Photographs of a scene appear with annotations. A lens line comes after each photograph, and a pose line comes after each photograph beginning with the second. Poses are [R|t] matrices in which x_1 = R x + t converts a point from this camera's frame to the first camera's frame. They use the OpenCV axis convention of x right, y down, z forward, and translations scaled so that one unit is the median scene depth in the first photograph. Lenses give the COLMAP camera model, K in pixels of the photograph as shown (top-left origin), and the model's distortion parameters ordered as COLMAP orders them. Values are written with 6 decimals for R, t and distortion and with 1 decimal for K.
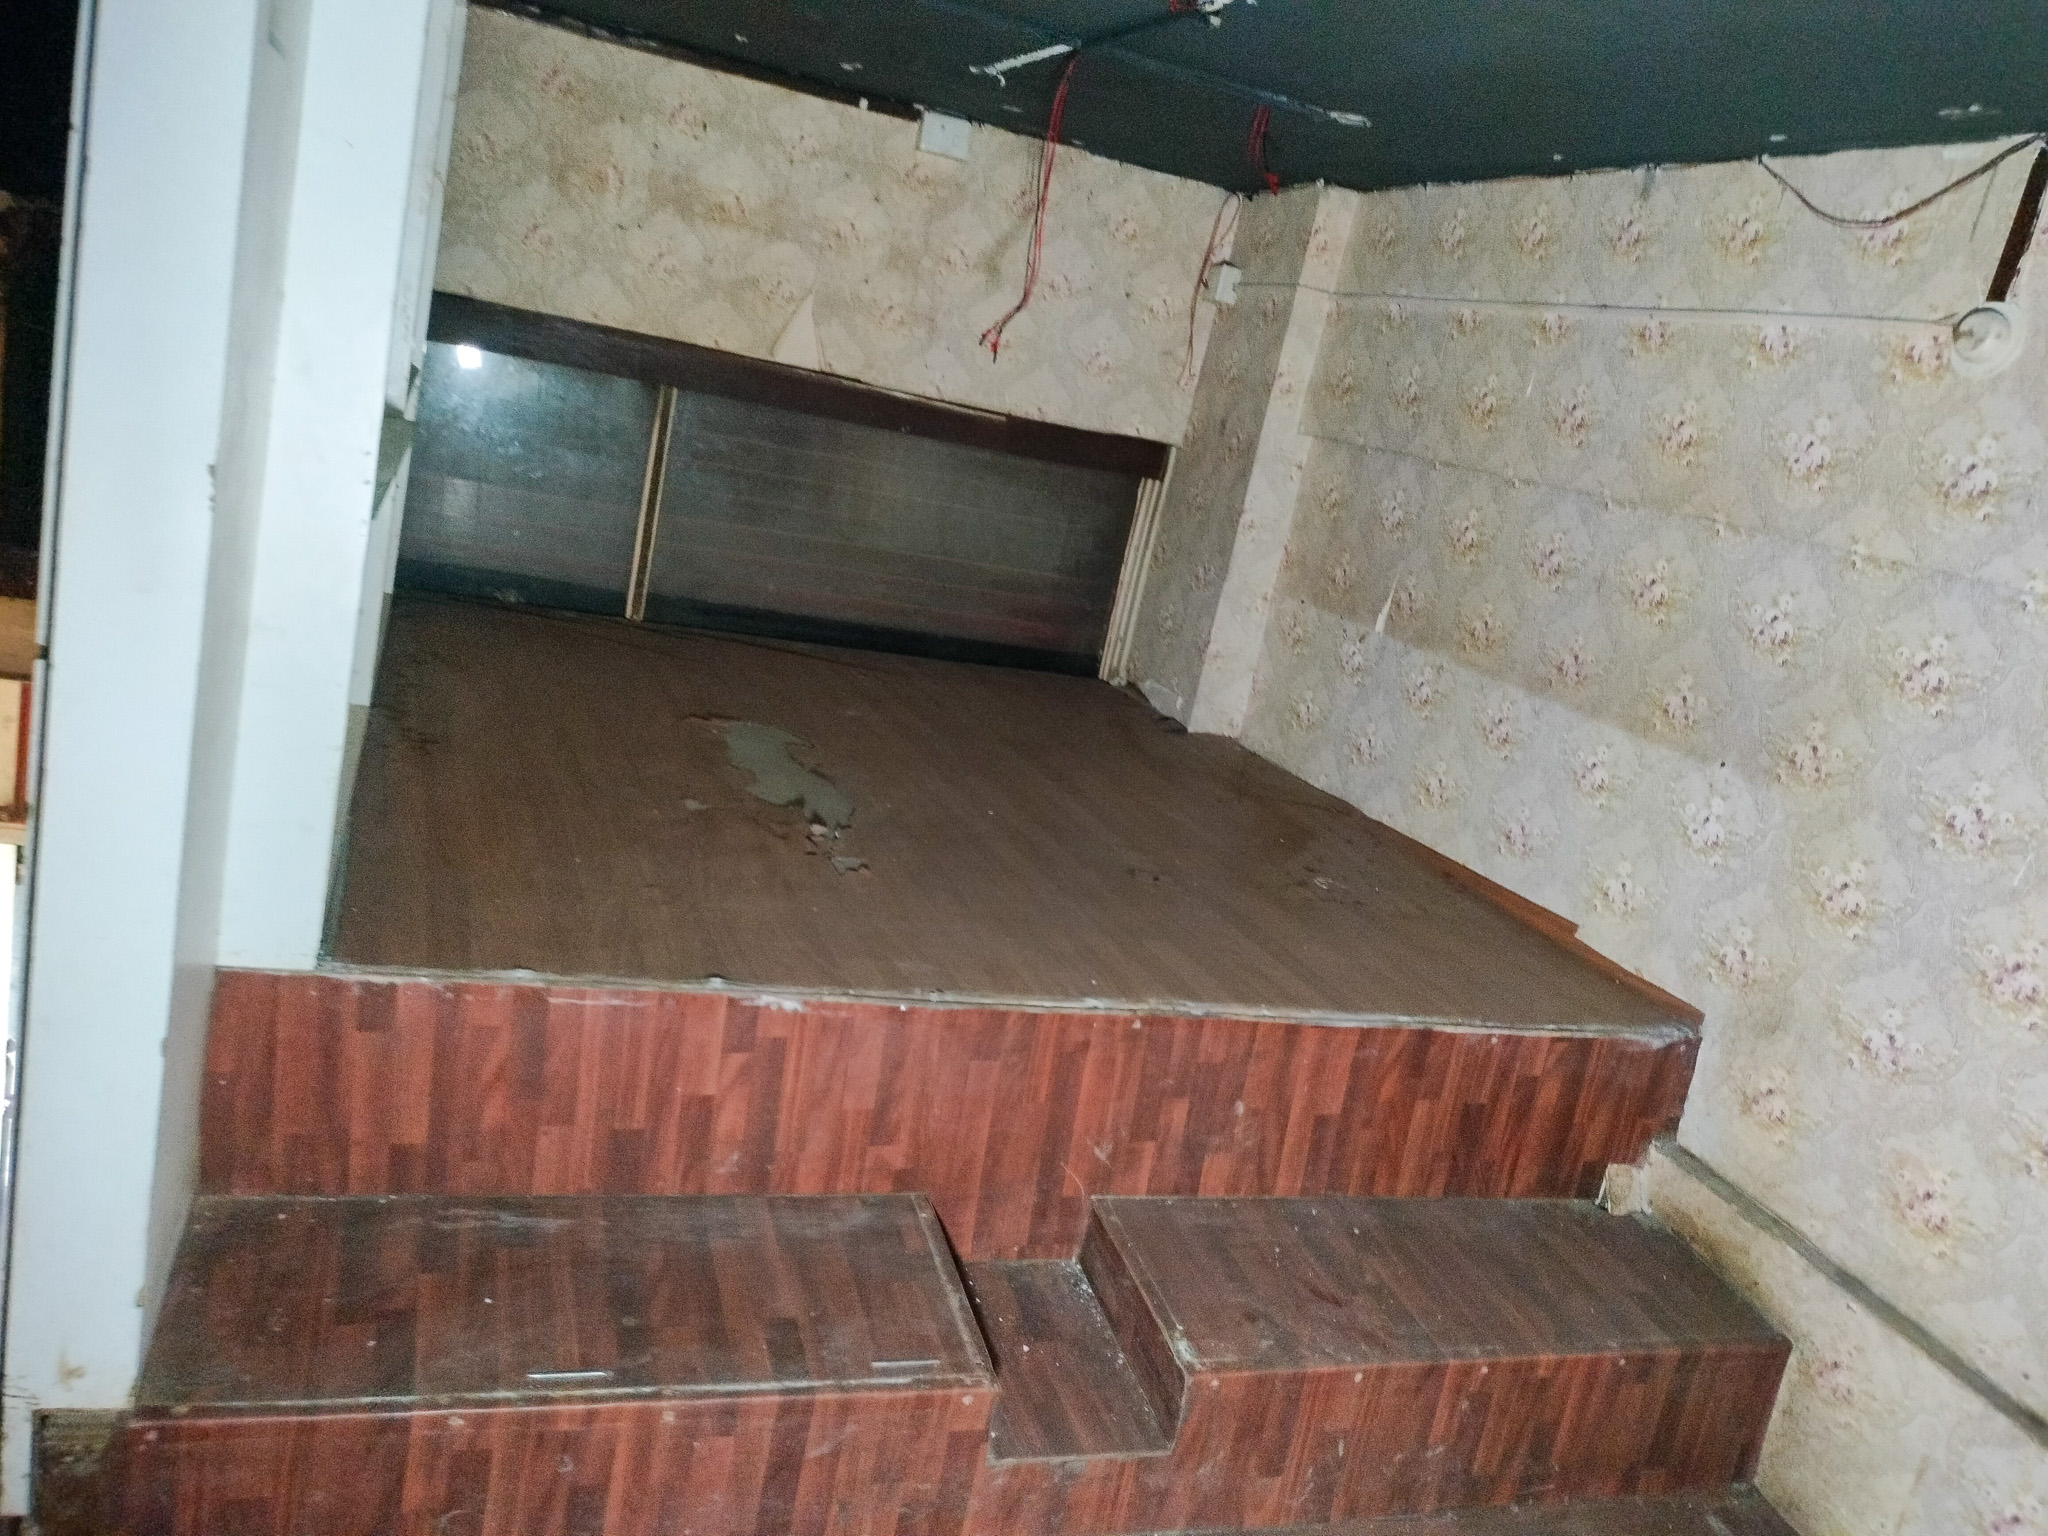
lens RADIAL K [[1595.1, 0, 1014.5], [0, 1595.1, 774.3], [0, 0, 1]] dist [0.106586, -0.165721]
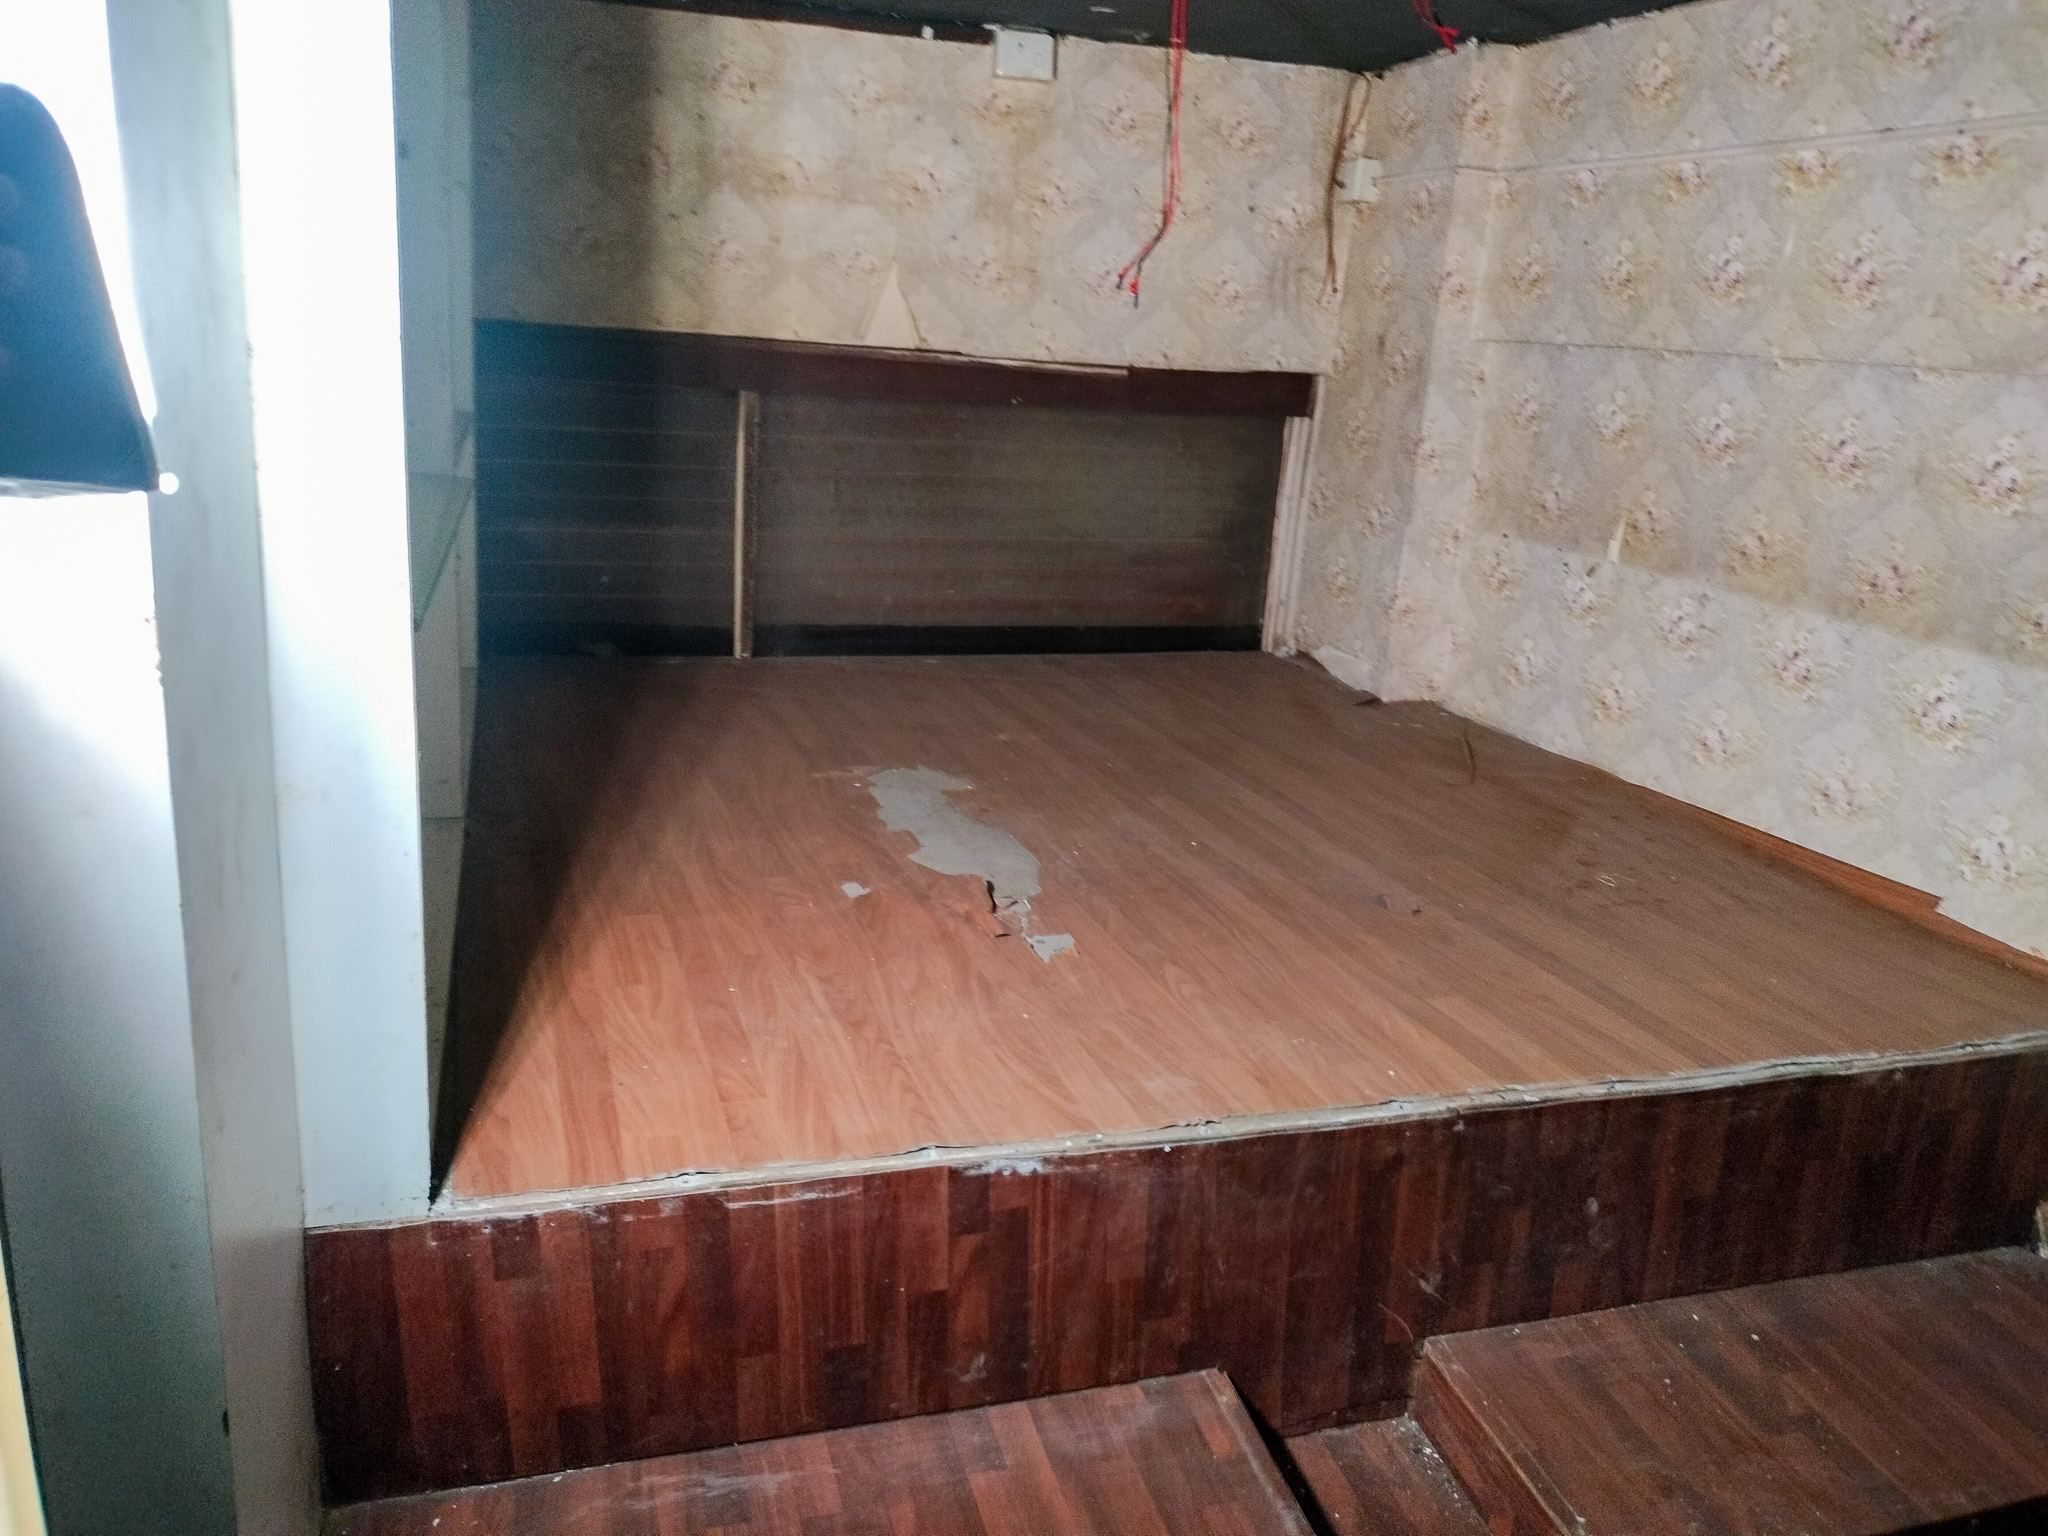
lens RADIAL K [[1585.1, 0, 1022.5], [0, 1585.1, 787.3], [0, 0, 1]] dist [0.060540, -0.084460]
pose [[0.990236, -0.124781, -0.062143, -0.048368], [0.127052, 0.991312, 0.034031, -0.044805], [0.057357, -0.041594, 0.997487, 0.159890]]
